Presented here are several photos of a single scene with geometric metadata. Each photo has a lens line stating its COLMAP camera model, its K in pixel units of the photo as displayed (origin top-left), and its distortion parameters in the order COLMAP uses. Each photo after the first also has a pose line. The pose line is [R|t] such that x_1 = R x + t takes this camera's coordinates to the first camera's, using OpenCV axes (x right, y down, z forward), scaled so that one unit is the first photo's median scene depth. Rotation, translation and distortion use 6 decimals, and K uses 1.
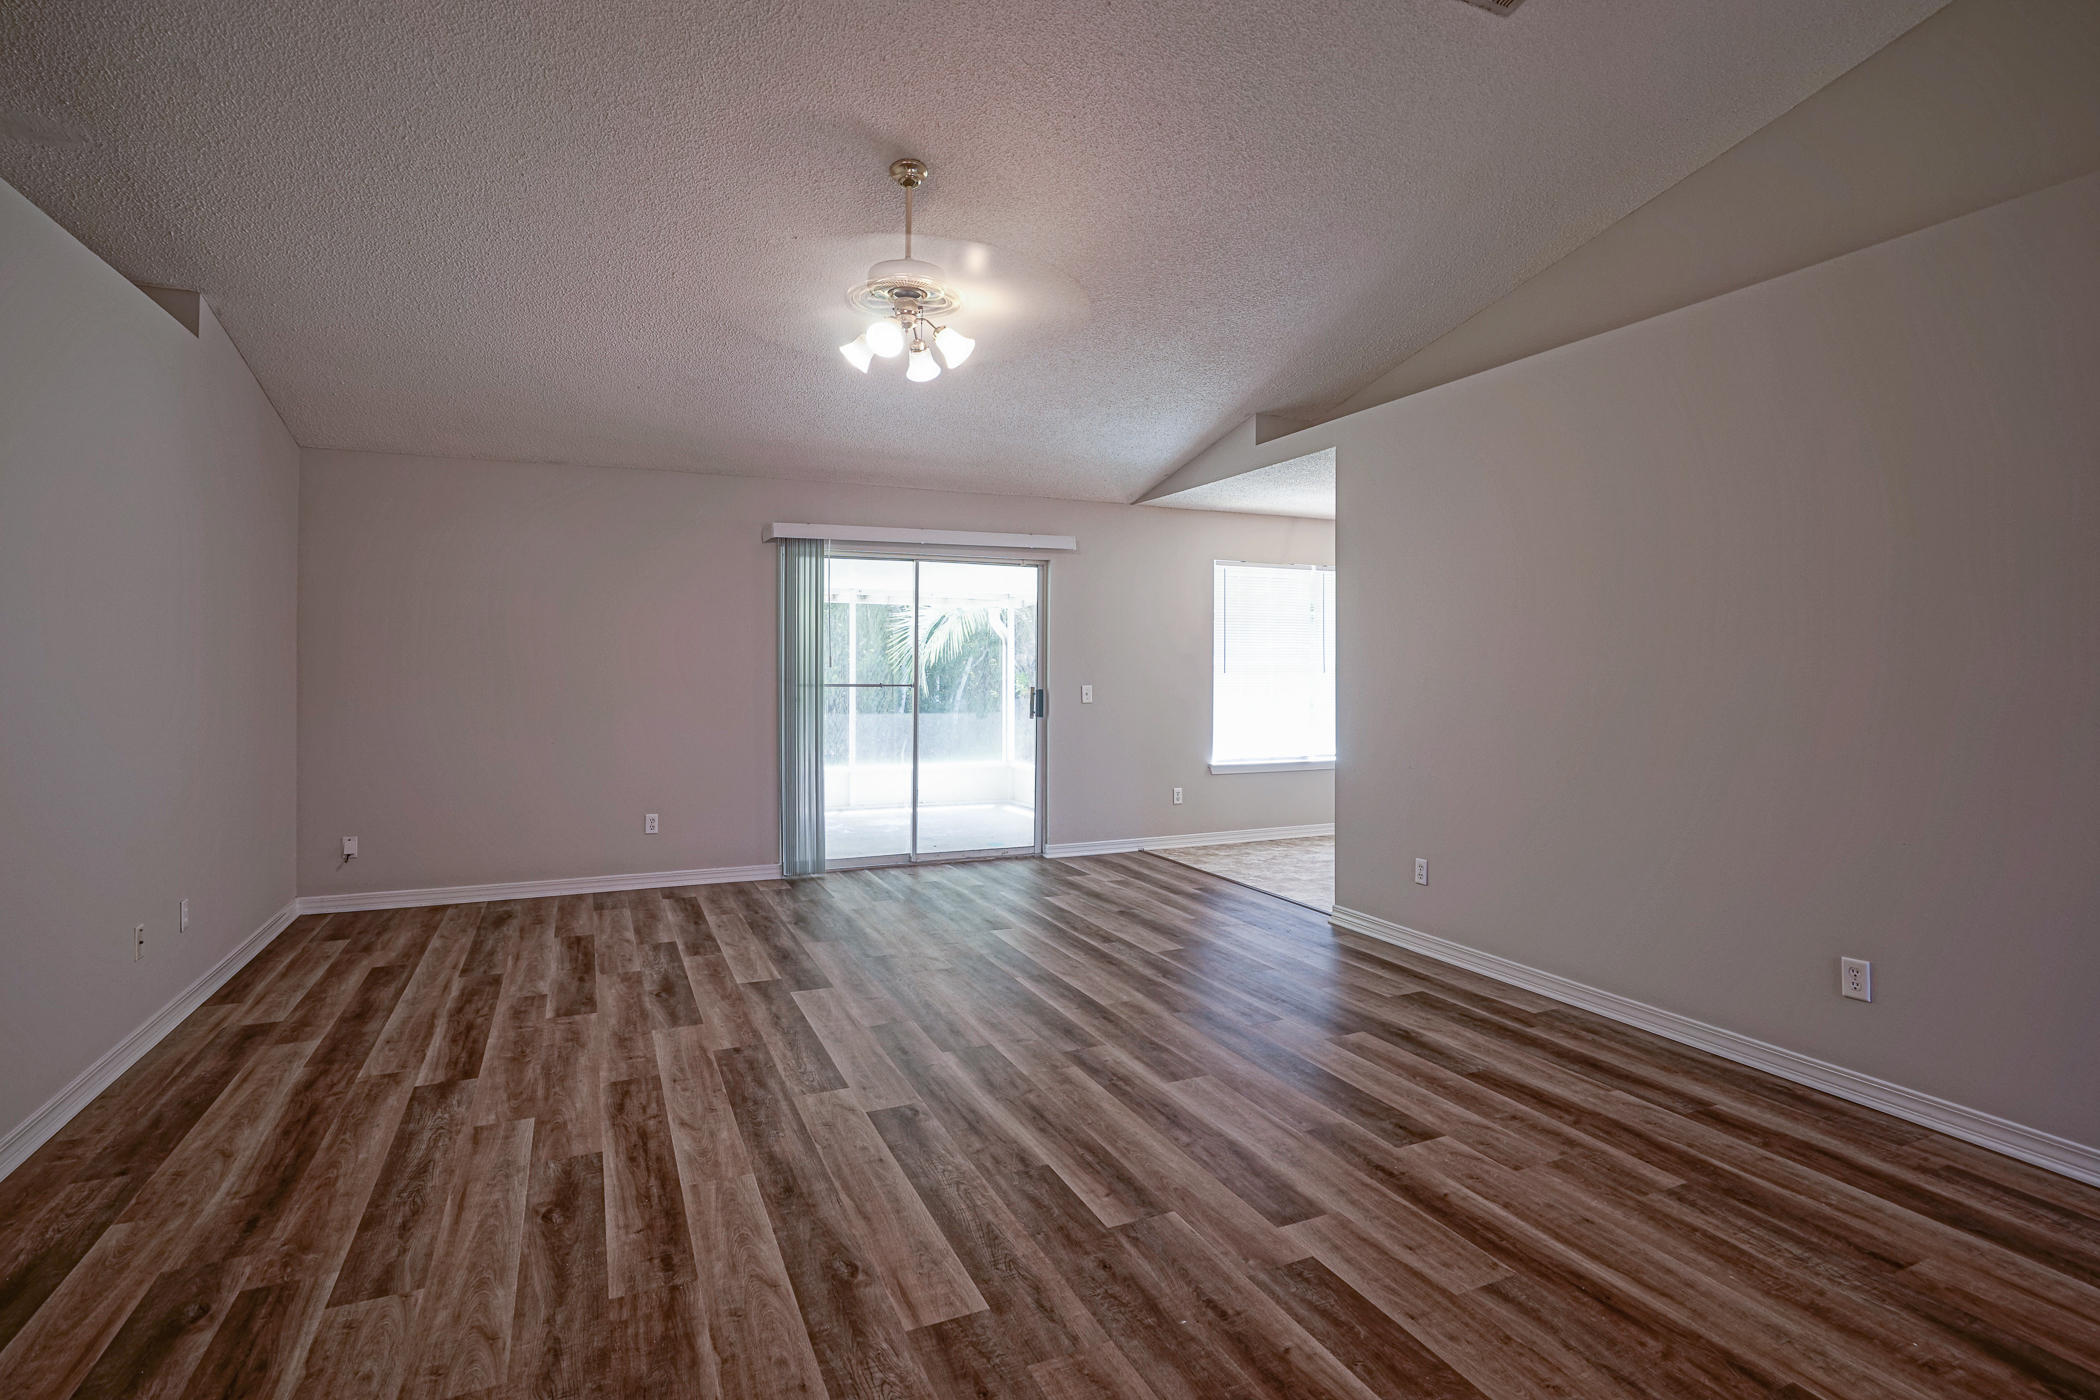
lens RADIAL K [[1038.3, 0, 1052.8], [0, 1038.3, 681.8], [0, 0, 1]] dist [-0.053585, 0.024494]
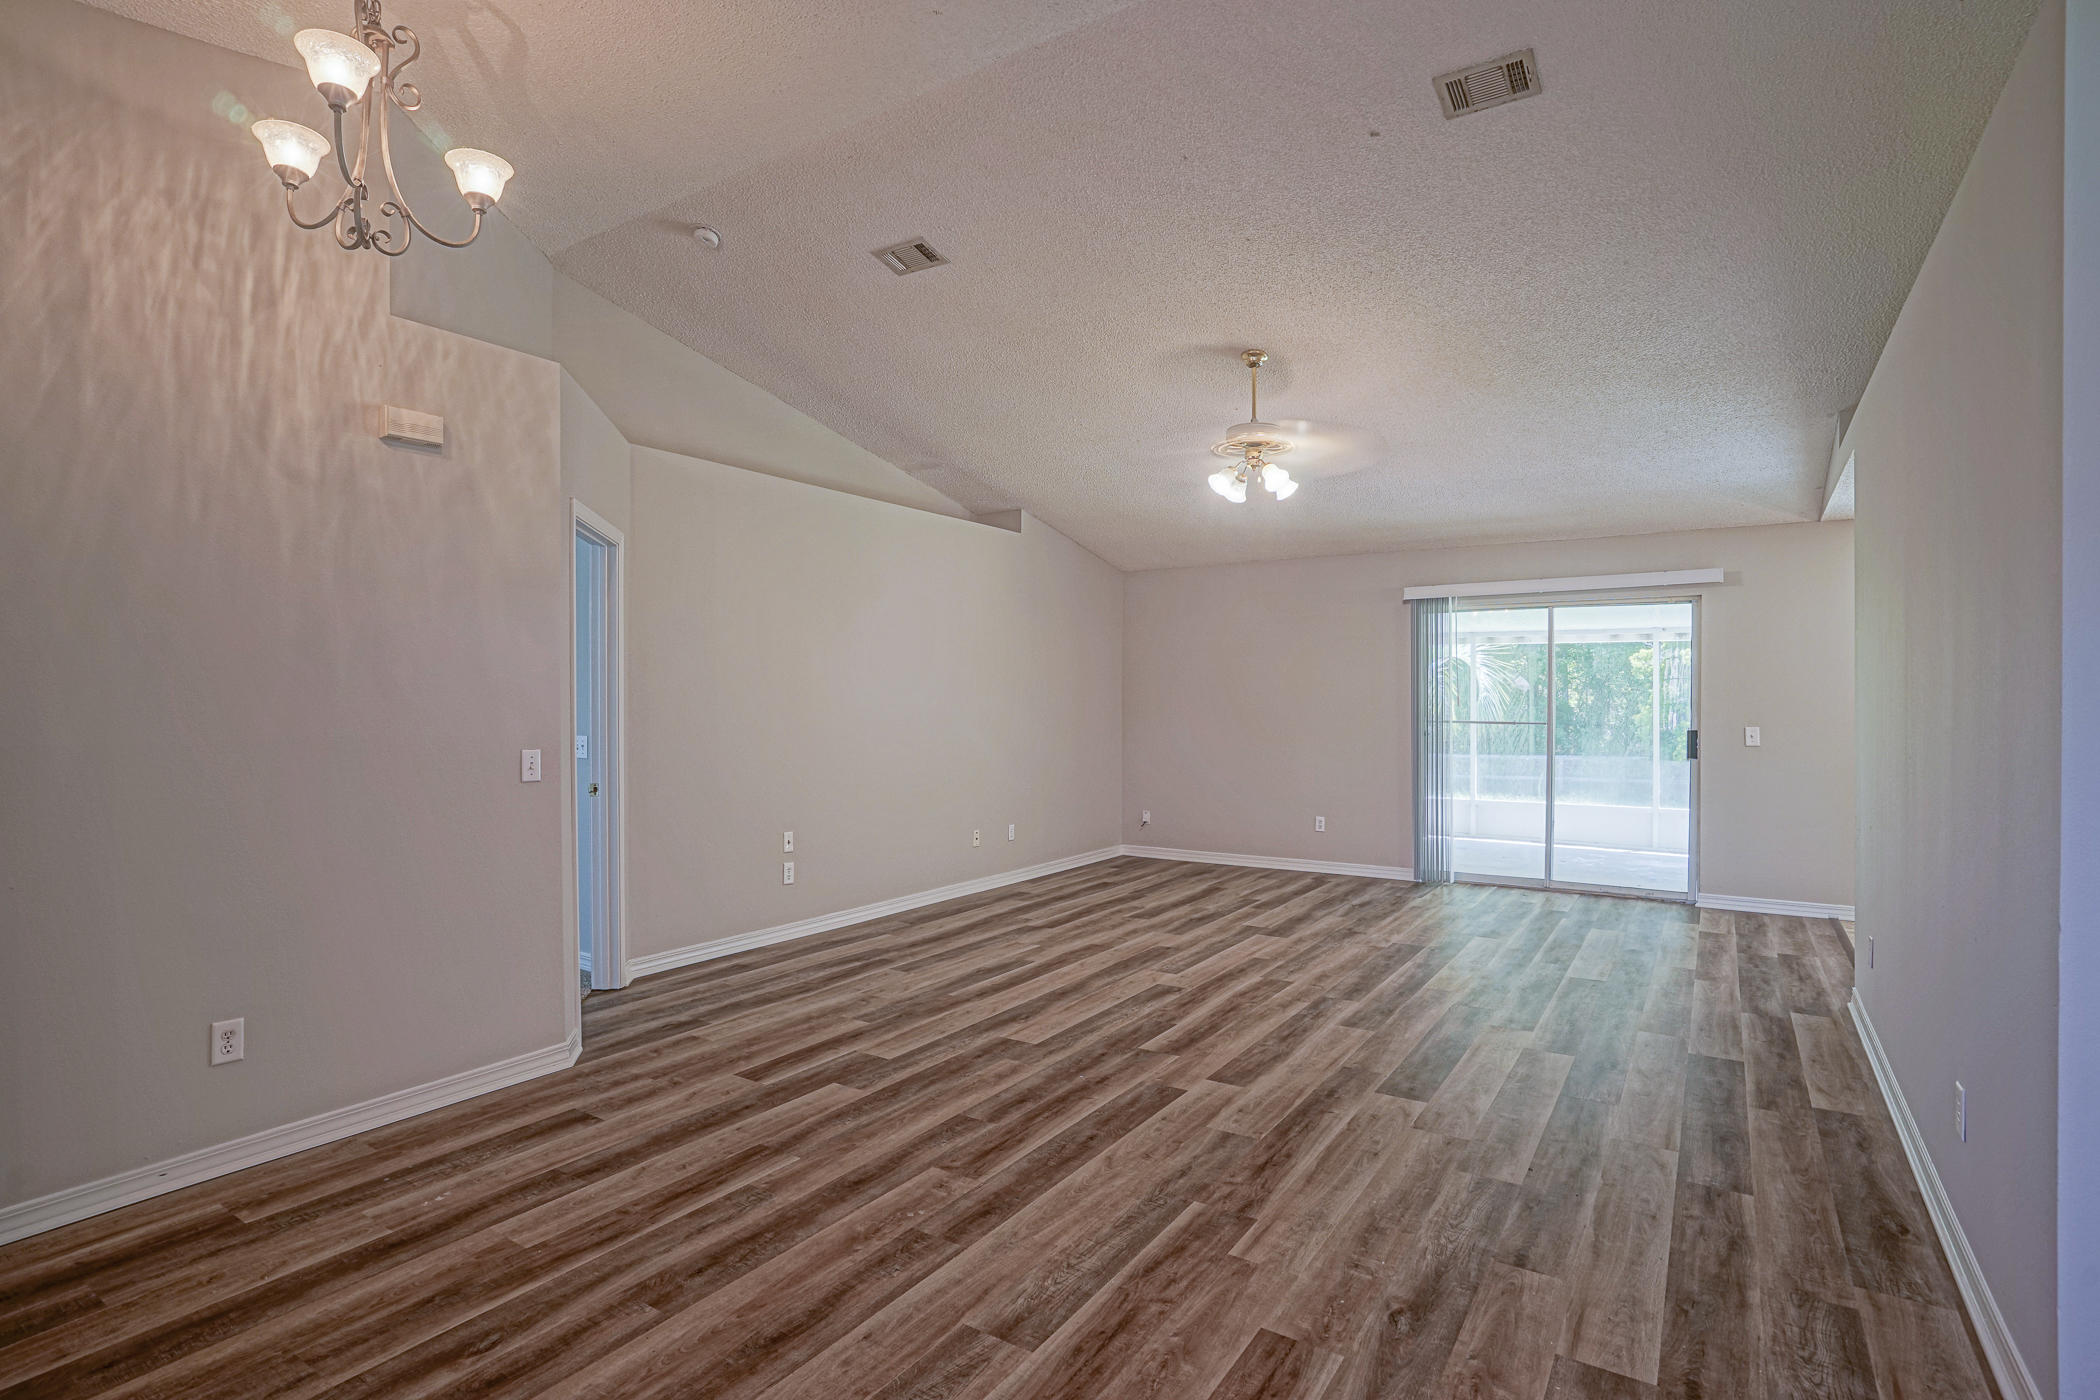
lens RADIAL K [[1020.9, 0, 1052.2], [0, 1020.9, 717.1], [0, 0, 1]] dist [-0.050965, 0.023405]
pose [[0.542696, 0.012045, -0.839843, 1.022278], [-0.014441, 0.999883, 0.005008, -0.001569], [0.839805, 0.009411, 0.542807, -0.001620]]
